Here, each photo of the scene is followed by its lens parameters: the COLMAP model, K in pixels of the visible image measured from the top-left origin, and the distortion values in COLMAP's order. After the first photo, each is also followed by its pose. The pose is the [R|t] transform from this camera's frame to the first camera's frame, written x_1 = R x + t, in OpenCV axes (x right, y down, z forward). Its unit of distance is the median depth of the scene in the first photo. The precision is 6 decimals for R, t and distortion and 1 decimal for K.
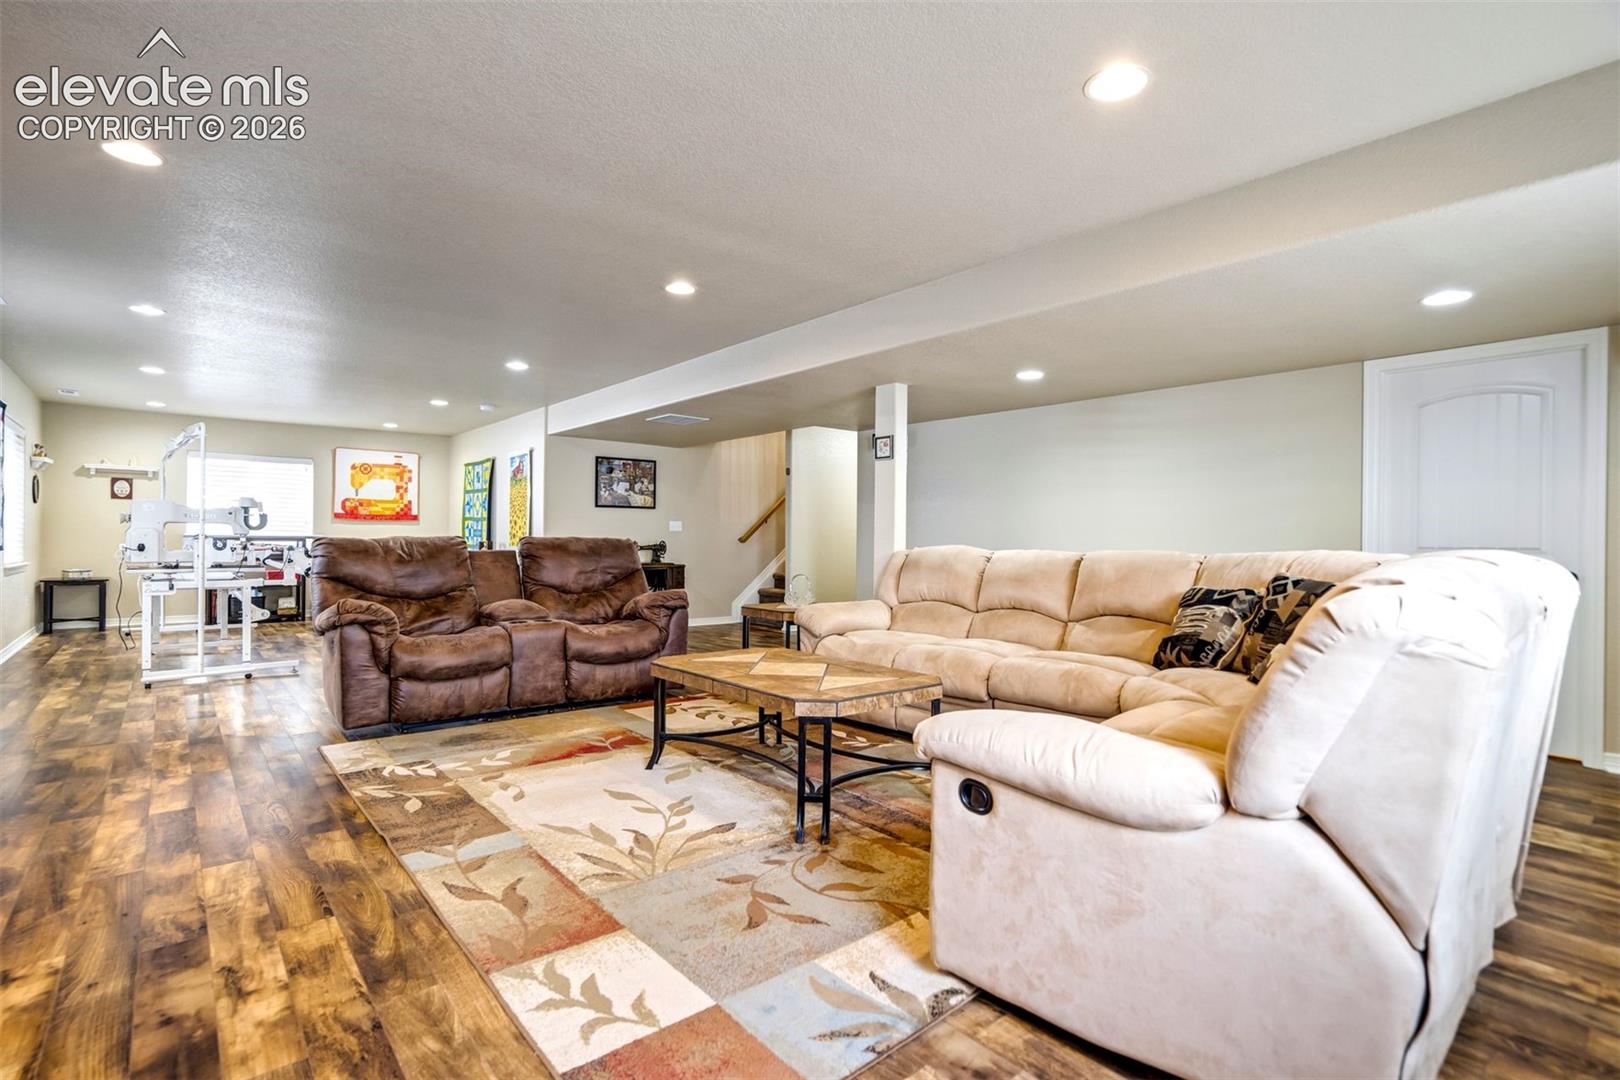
lens RADIAL K [[760.1, 0, 812.4], [0, 760.1, 540.6], [0, 0, 1]] dist [-0.038880, 0.021380]
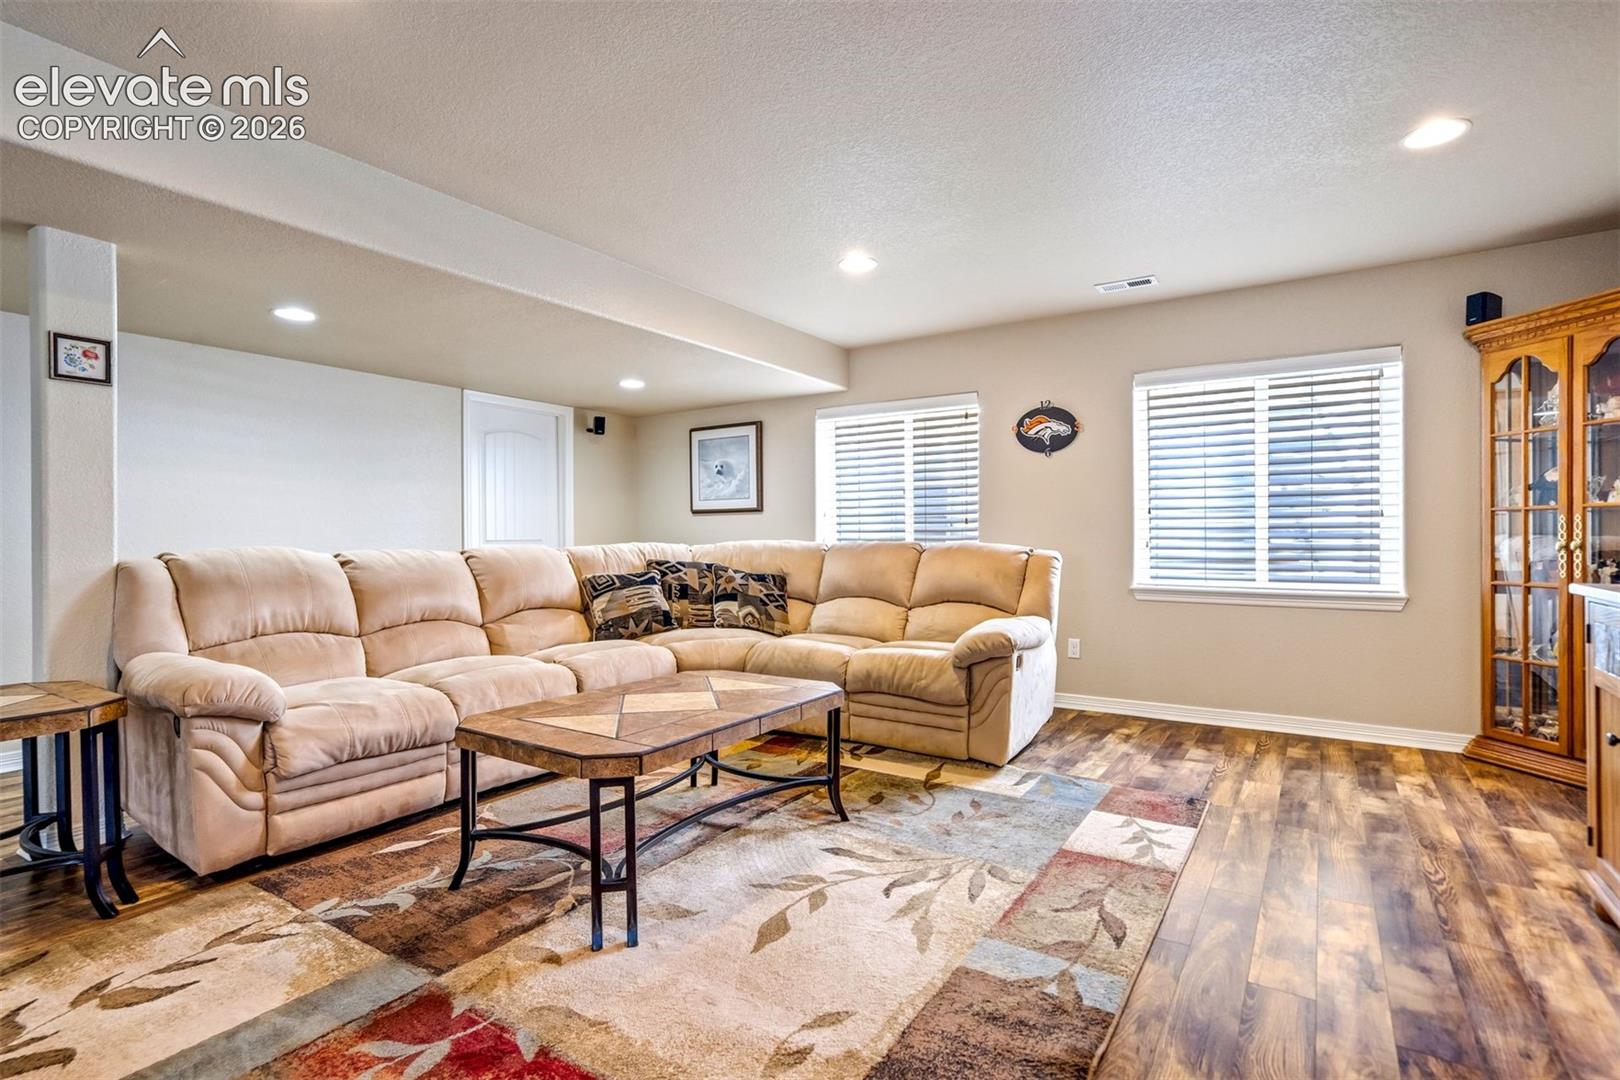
lens RADIAL K [[760.1, 0, 810.4], [0, 760.1, 539.4], [0, 0, 1]] dist [-0.038880, 0.021380]
pose [[-0.256345, -0.008275, 0.966550, -1.171328], [0.001708, 0.999958, 0.009014, -0.009911], [-0.966584, 0.003961, -0.256320, 1.494341]]
